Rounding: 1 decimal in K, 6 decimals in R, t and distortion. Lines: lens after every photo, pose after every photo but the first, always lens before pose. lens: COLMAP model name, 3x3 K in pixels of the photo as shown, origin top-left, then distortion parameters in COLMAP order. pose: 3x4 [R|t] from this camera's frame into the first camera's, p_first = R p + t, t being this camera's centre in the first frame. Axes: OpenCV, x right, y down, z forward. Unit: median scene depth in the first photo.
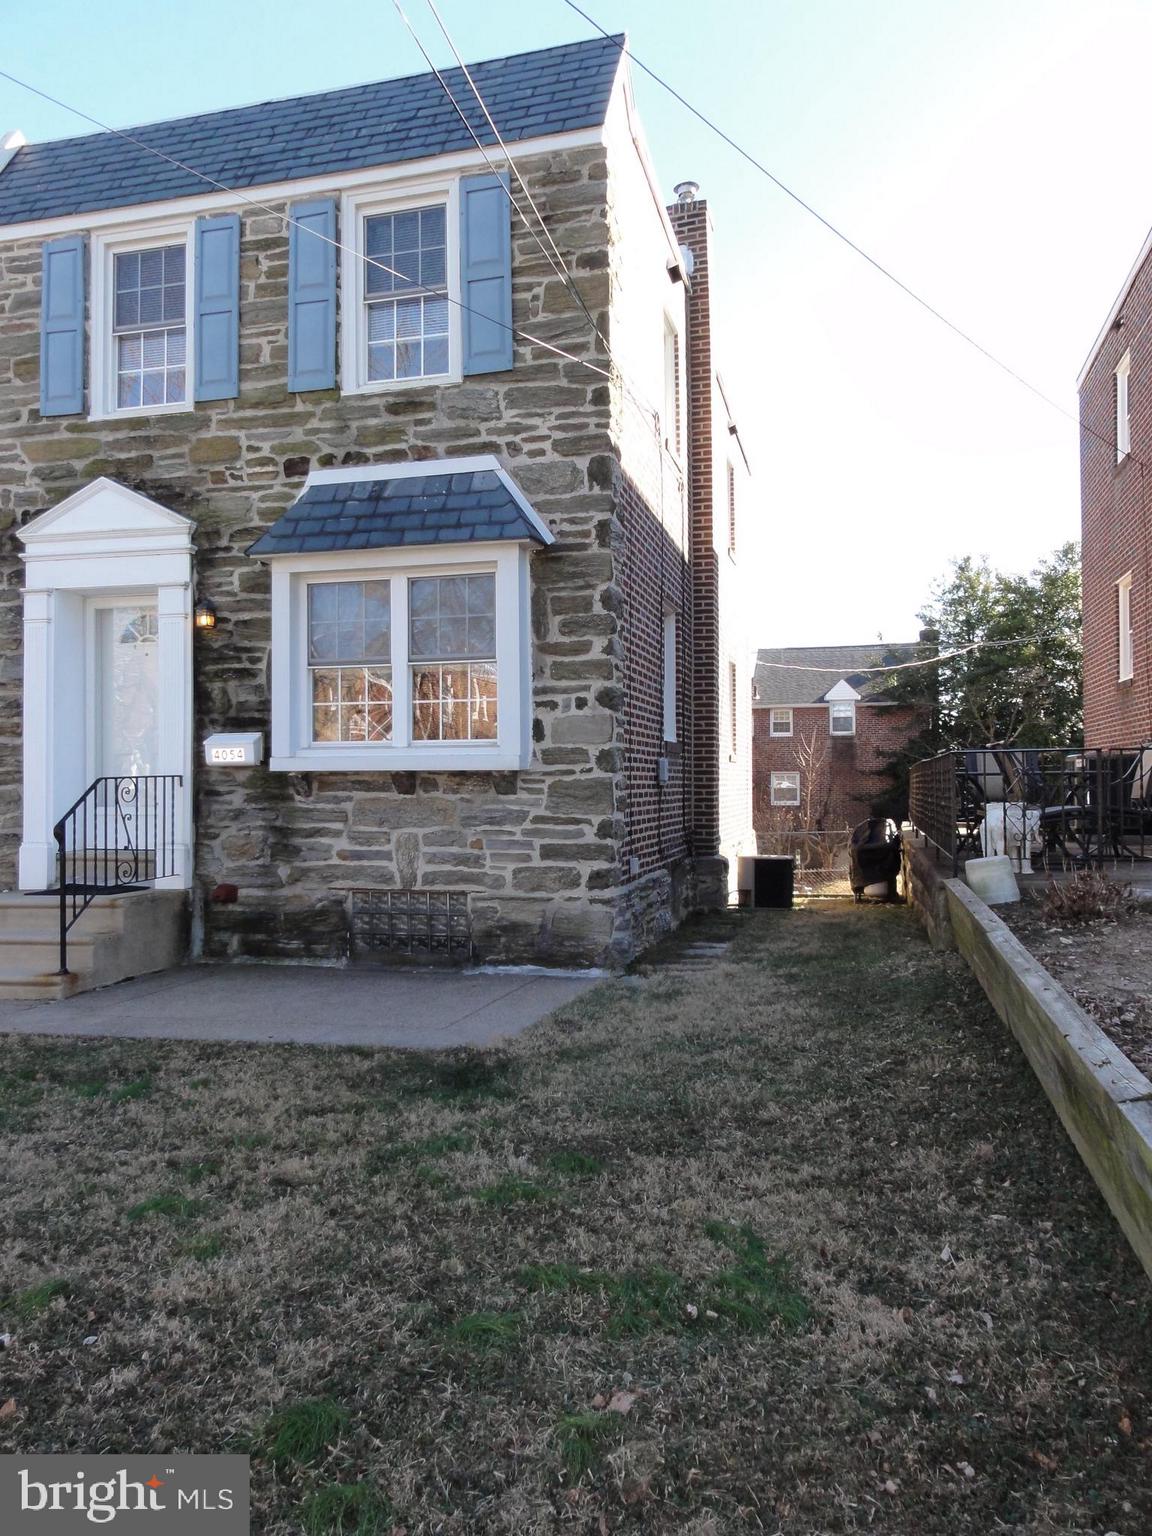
lens RADIAL K [[1084.9, 0, 572.5], [0, 1084.9, 769.1], [0, 0, 1]] dist [0.001920, 0.001551]
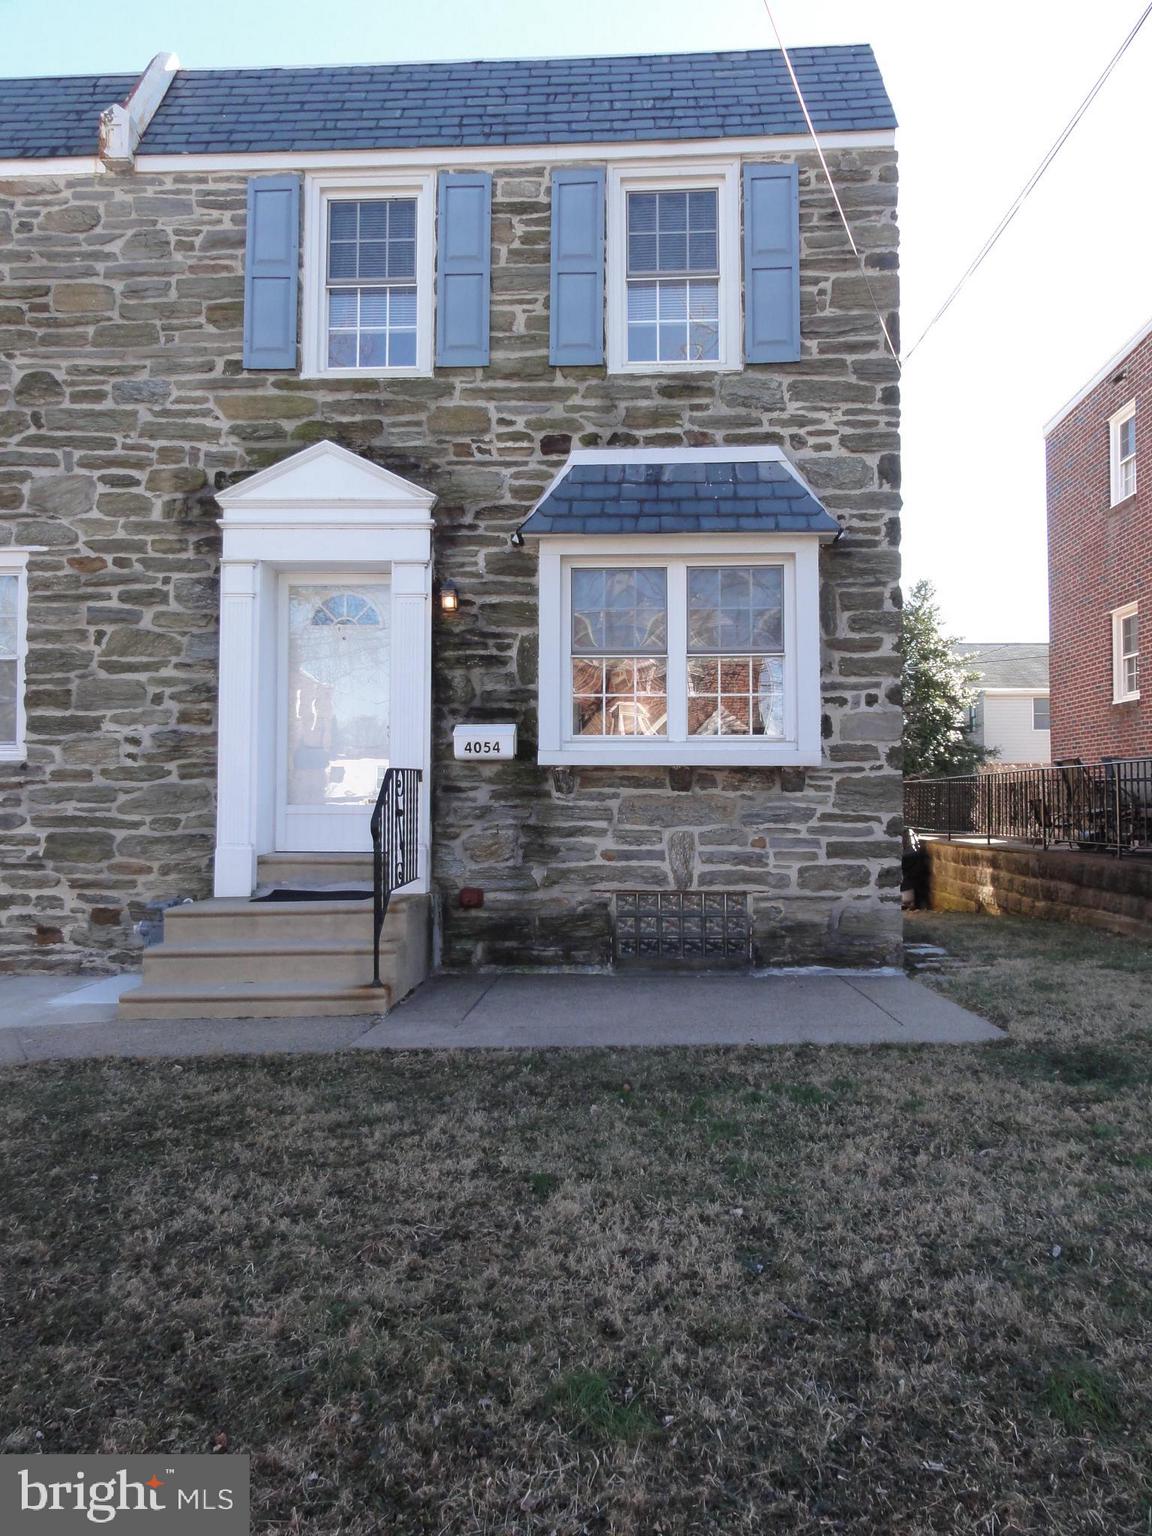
lens RADIAL K [[1084.9, 0, 575.0], [0, 1084.9, 767.2], [0, 0, 1]] dist [0.001920, 0.001551]
pose [[0.978935, 0.012923, 0.203763, -0.434849], [-0.008571, 0.999716, -0.022225, 0.023943], [-0.203993, 0.020010, 0.978768, 0.078575]]
